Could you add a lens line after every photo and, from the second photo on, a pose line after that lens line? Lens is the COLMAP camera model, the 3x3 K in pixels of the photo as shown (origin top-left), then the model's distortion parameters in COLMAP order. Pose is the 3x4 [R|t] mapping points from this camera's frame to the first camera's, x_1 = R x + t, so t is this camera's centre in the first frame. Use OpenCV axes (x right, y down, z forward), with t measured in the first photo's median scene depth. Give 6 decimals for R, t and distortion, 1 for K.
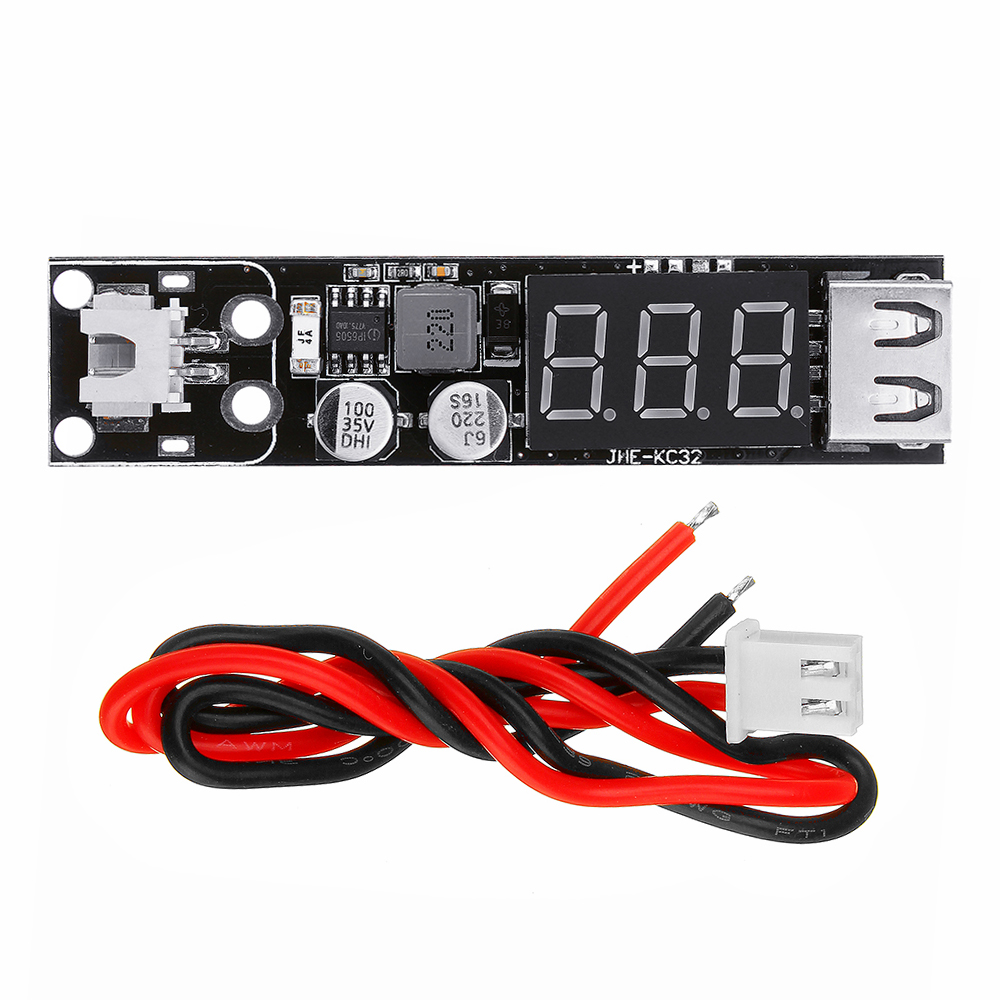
lens RADIAL K [[3487.6, 0, 592.7], [0, 3487.6, 499.4], [0, 0, 1]] dist [-0.010560, -0.193666]
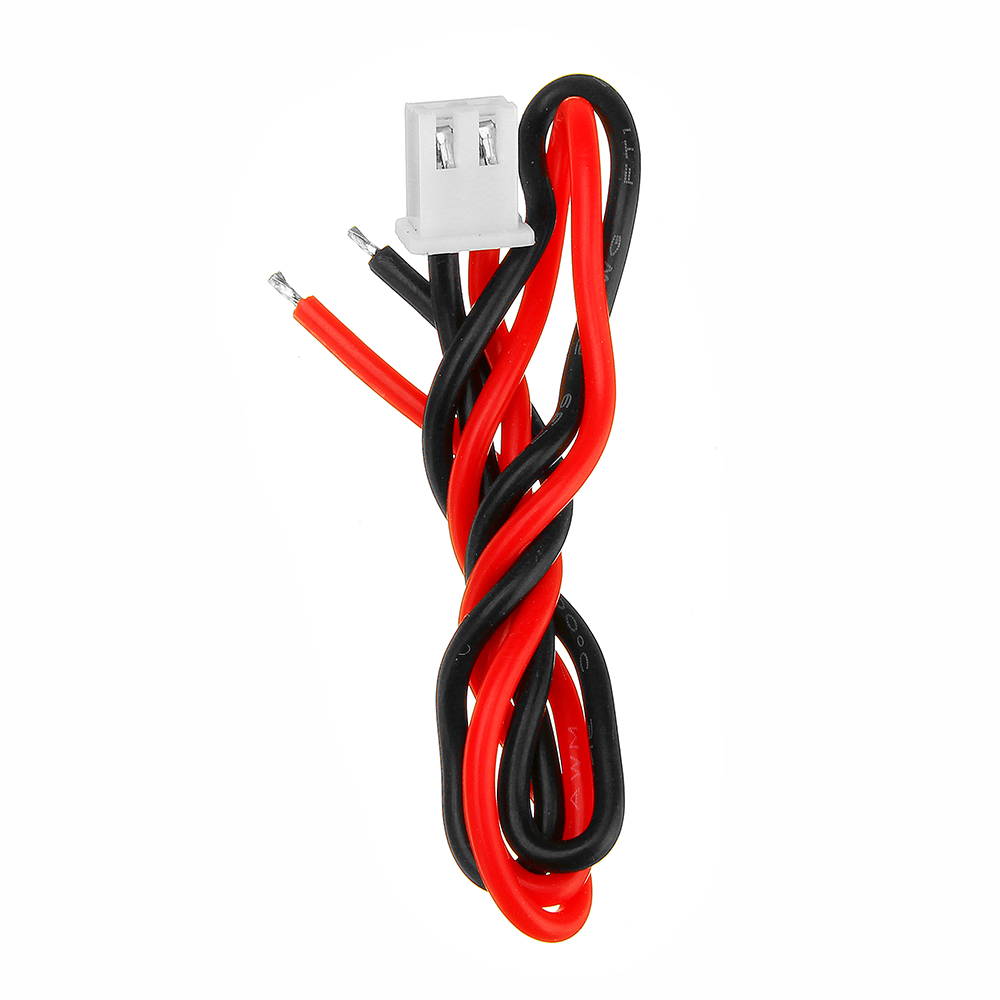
lens RADIAL K [[3487.6, 0, 592.7], [0, 3487.6, 499.4], [0, 0, 1]] dist [-0.010560, -0.193666]
pose [[-0.069461, -0.997151, -0.029404, -0.001636], [0.993911, -0.071702, 0.083670, 0.004875], [-0.085539, -0.023413, 0.996060, 0.103859]]
